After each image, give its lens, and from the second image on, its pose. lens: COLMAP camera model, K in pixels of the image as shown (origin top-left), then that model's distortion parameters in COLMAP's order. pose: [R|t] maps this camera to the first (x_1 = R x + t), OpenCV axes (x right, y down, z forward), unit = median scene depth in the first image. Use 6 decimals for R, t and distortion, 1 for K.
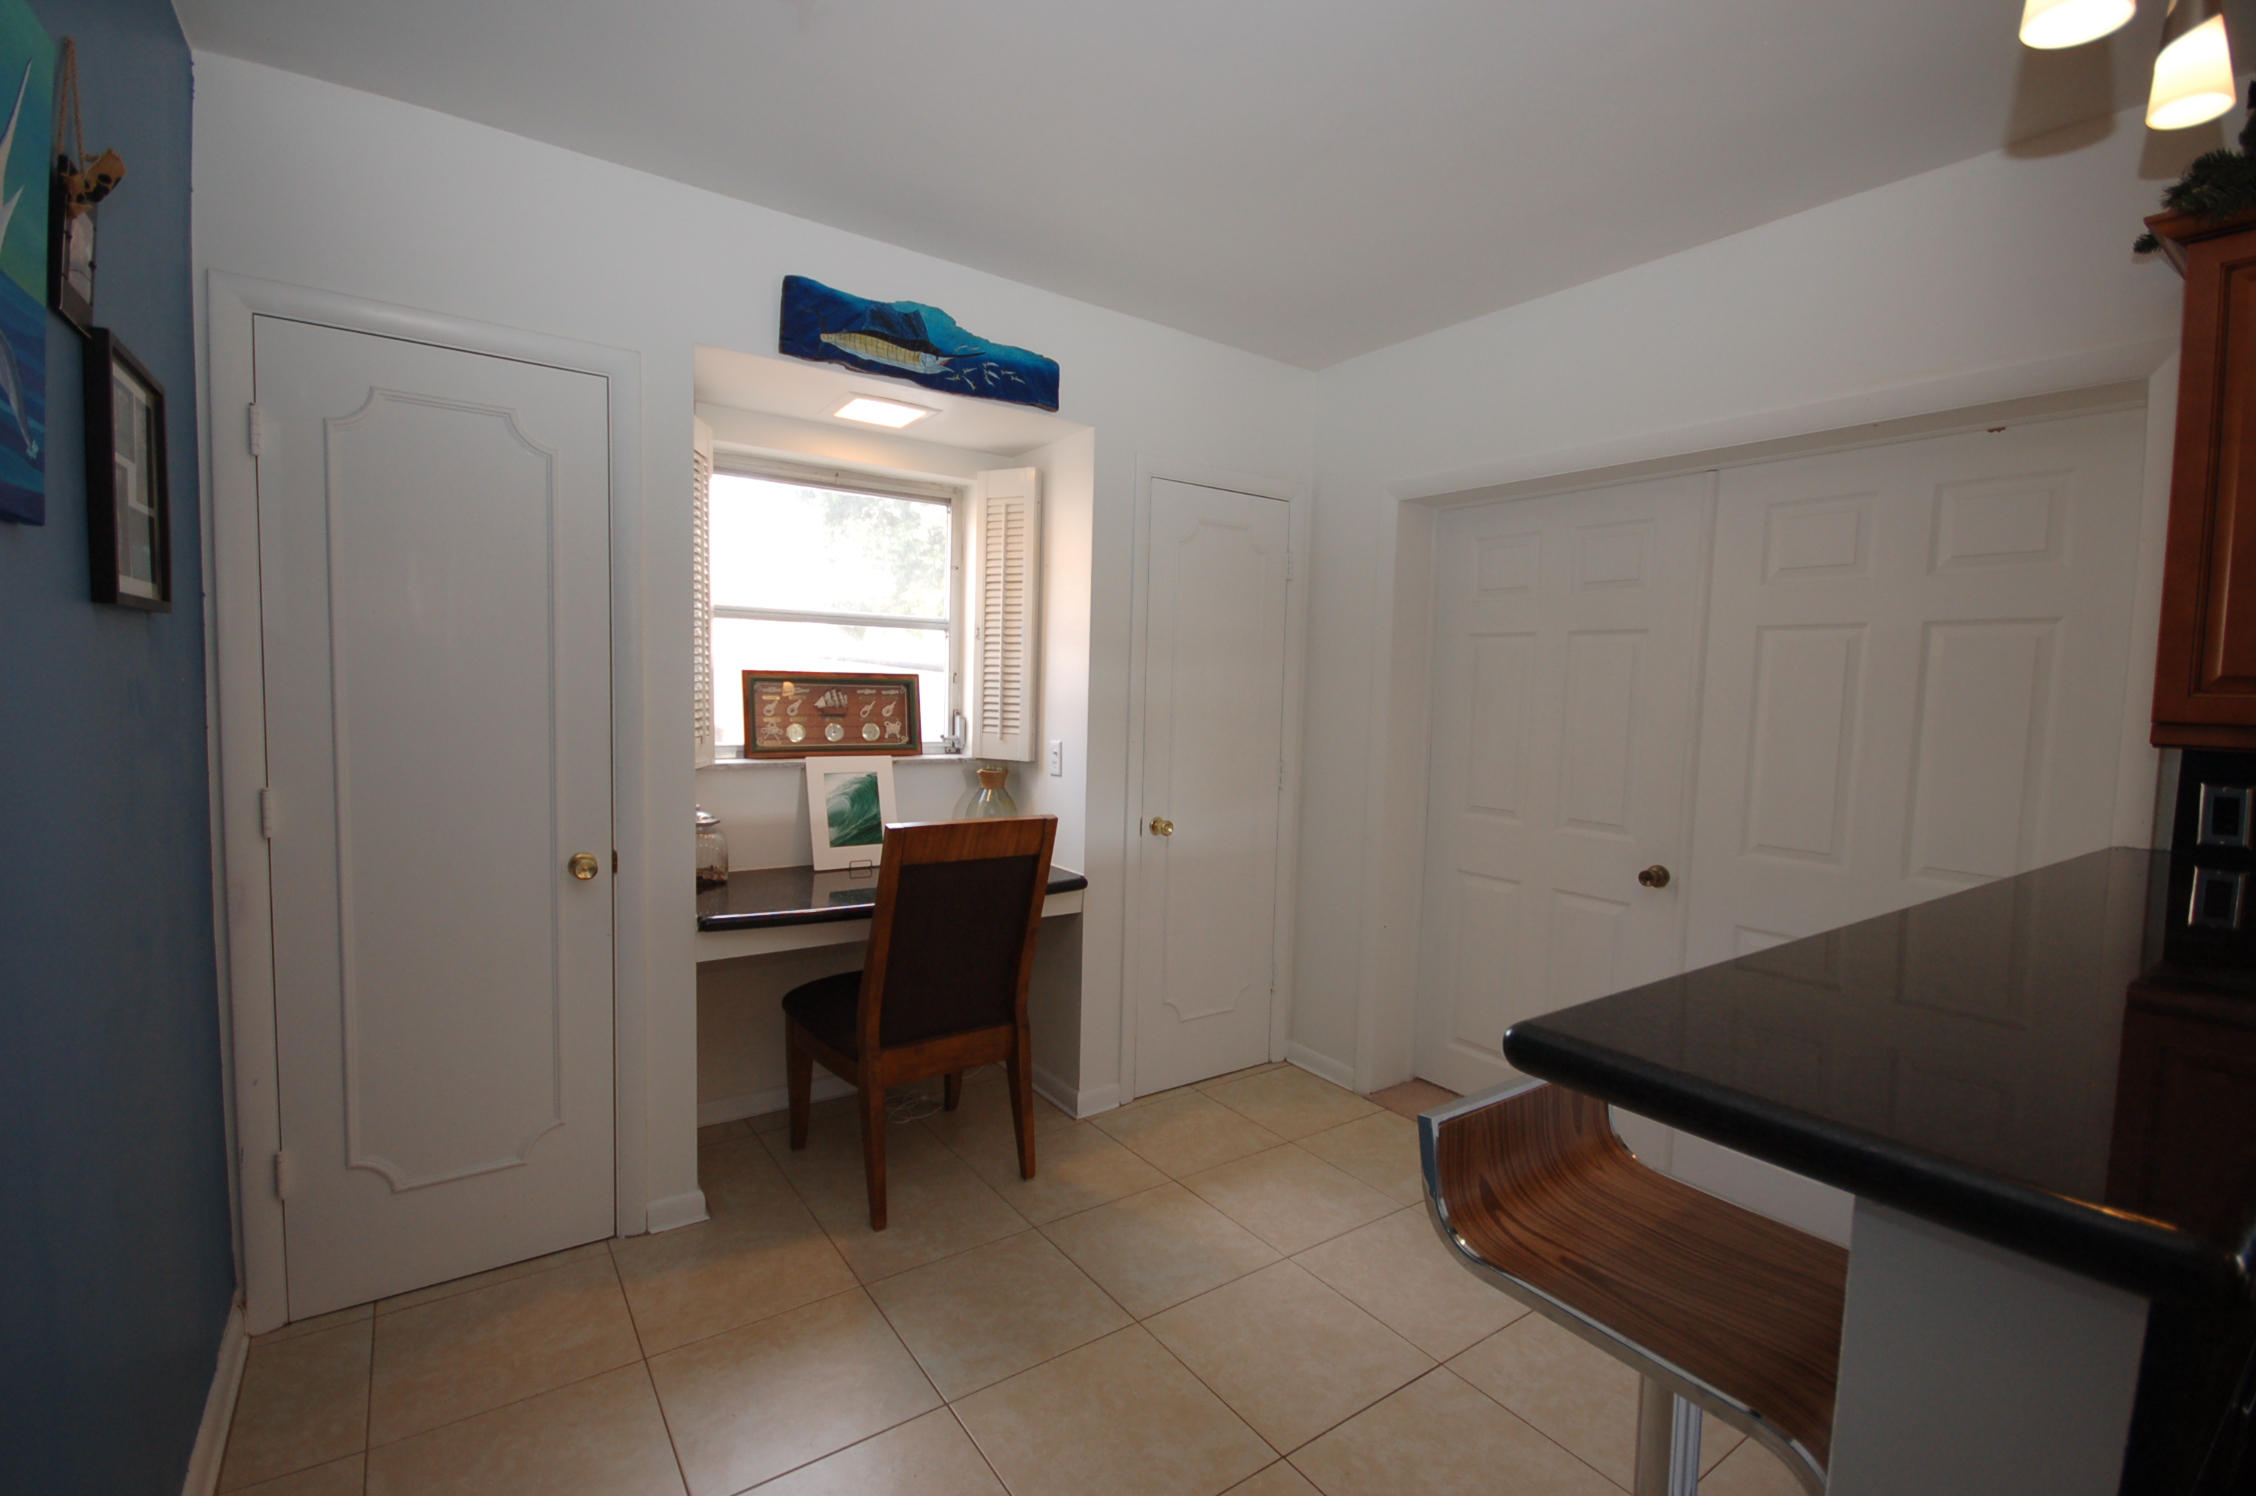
lens RADIAL K [[977.7, 0, 1132.0], [0, 977.7, 757.2], [0, 0, 1]] dist [0.000988, -0.007397]
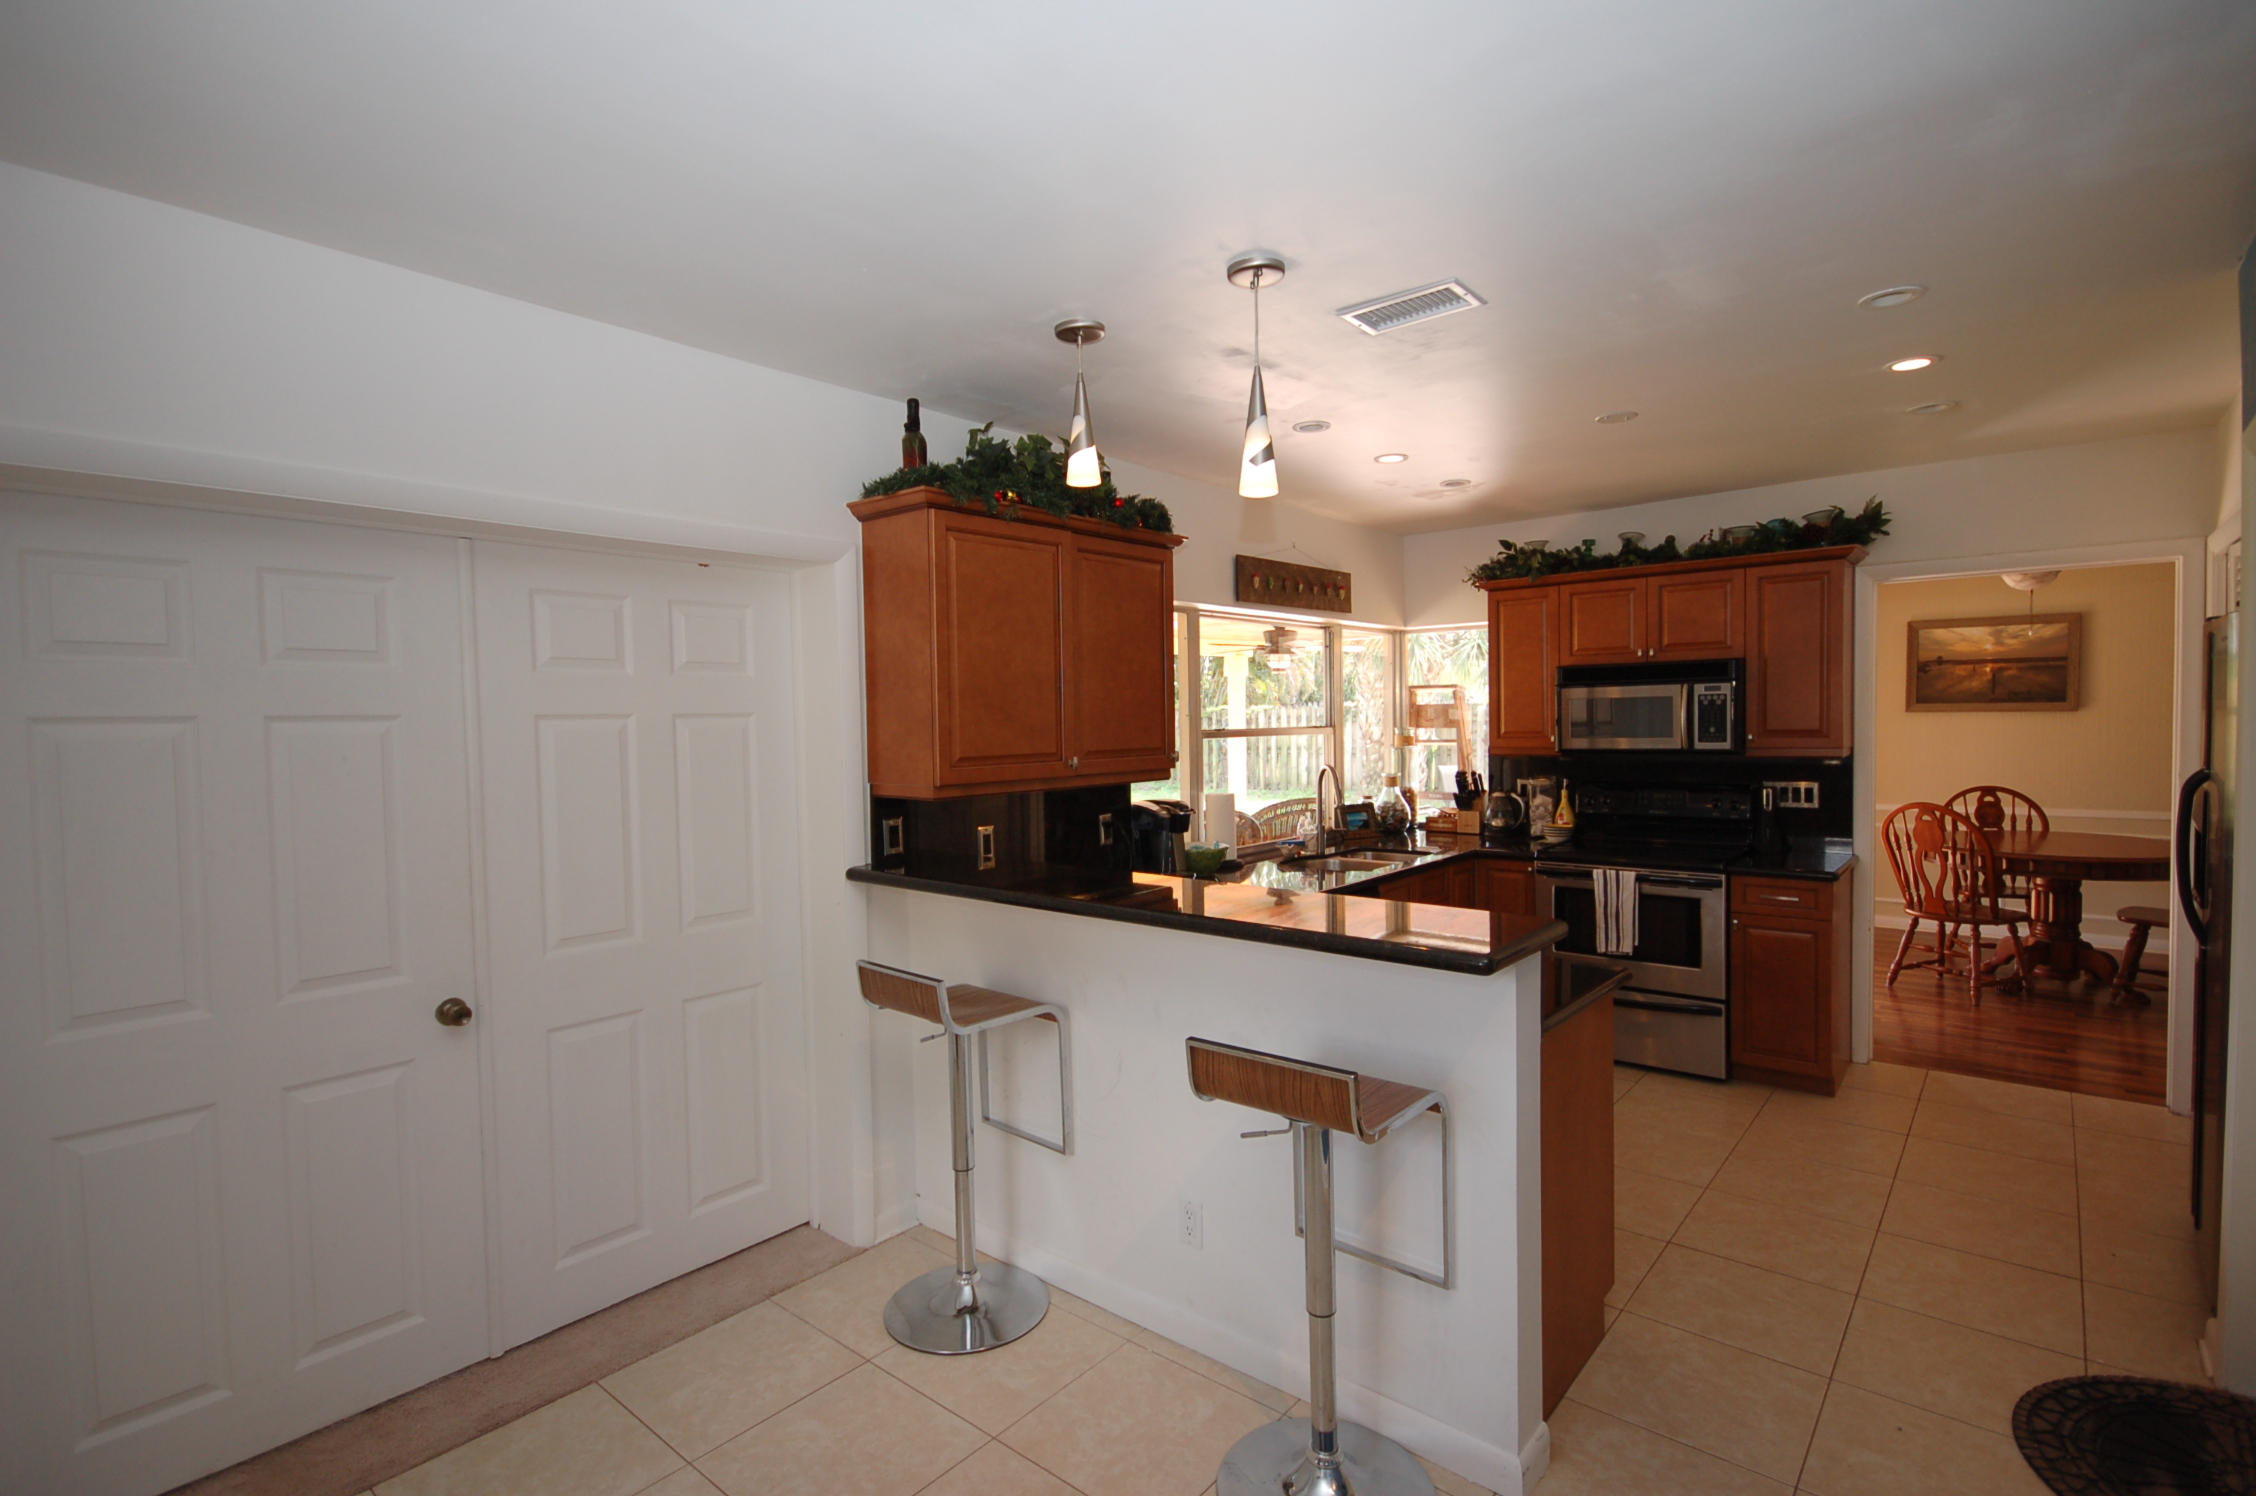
lens RADIAL K [[1069.0, 0, 1122.6], [0, 1069.0, 762.2], [0, 0, 1]] dist [0.001465, 0.000196]
pose [[-0.251974, -0.063797, 0.965629, -0.539245], [0.080363, 0.992999, 0.086575, -0.137476], [-0.964391, 0.099415, -0.245083, 0.731920]]
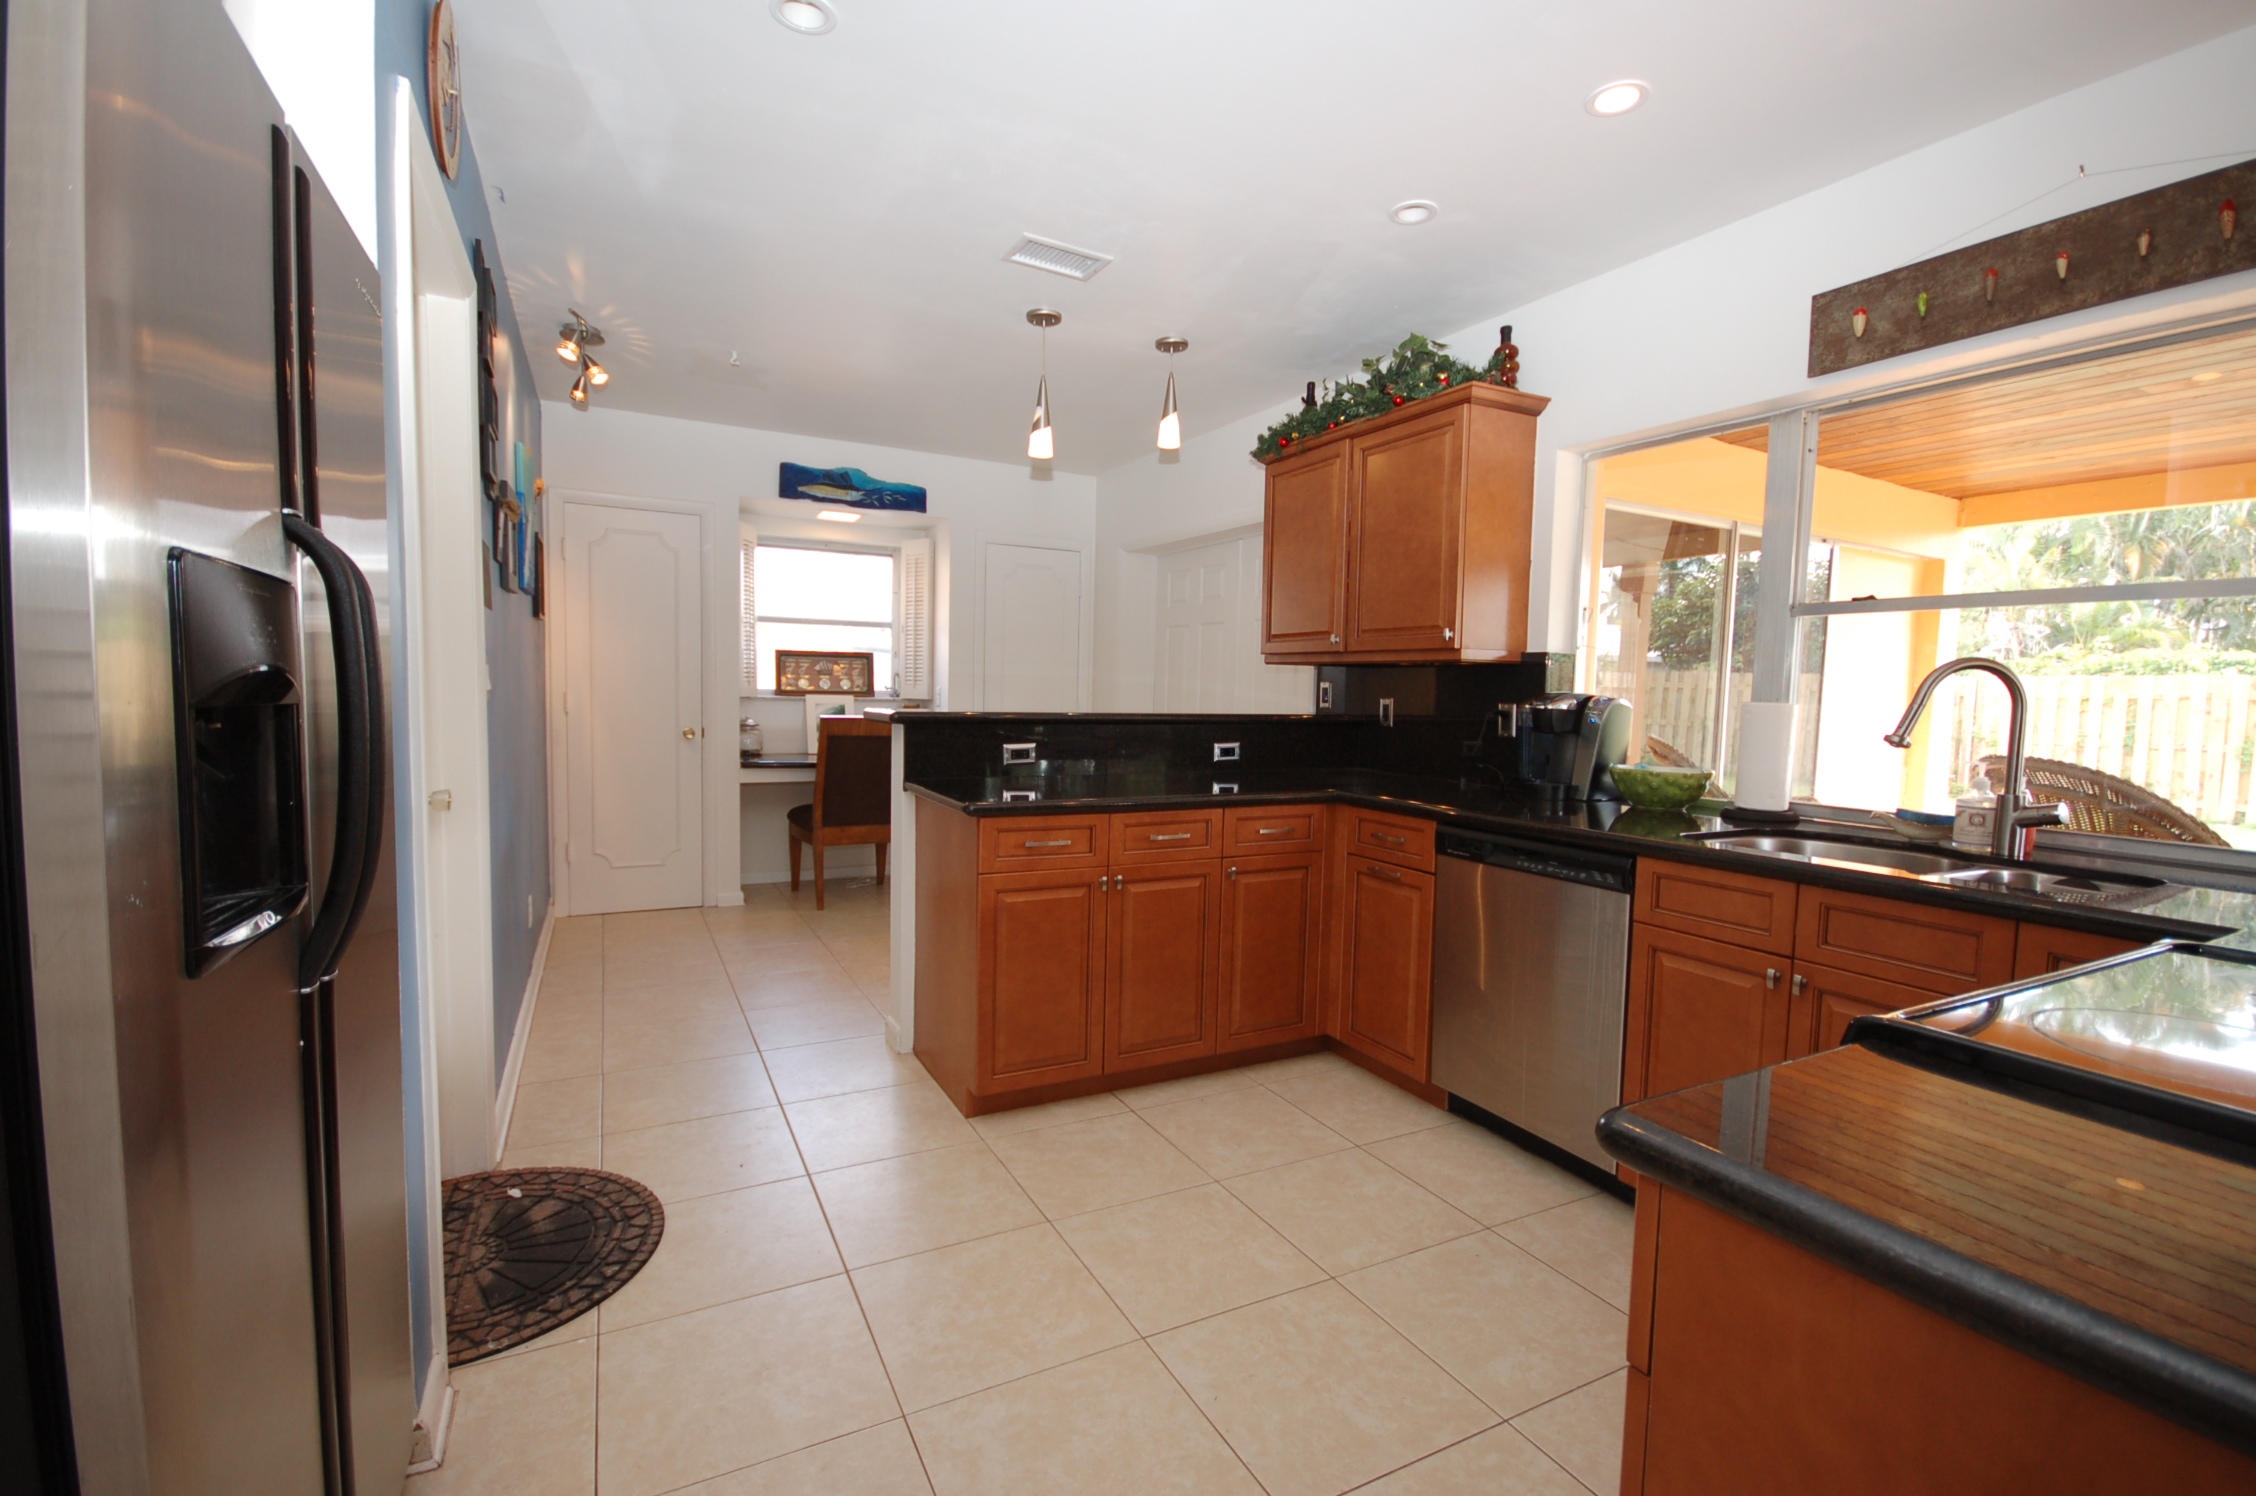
lens RADIAL K [[977.7, 0, 1132.0], [0, 977.7, 757.2], [0, 0, 1]] dist [0.000988, -0.007397]
pose [[0.993773, 0.007339, -0.111184, 0.537348], [-0.007811, 0.999962, -0.003805, 0.131151], [0.111152, 0.004650, 0.993793, -0.859701]]
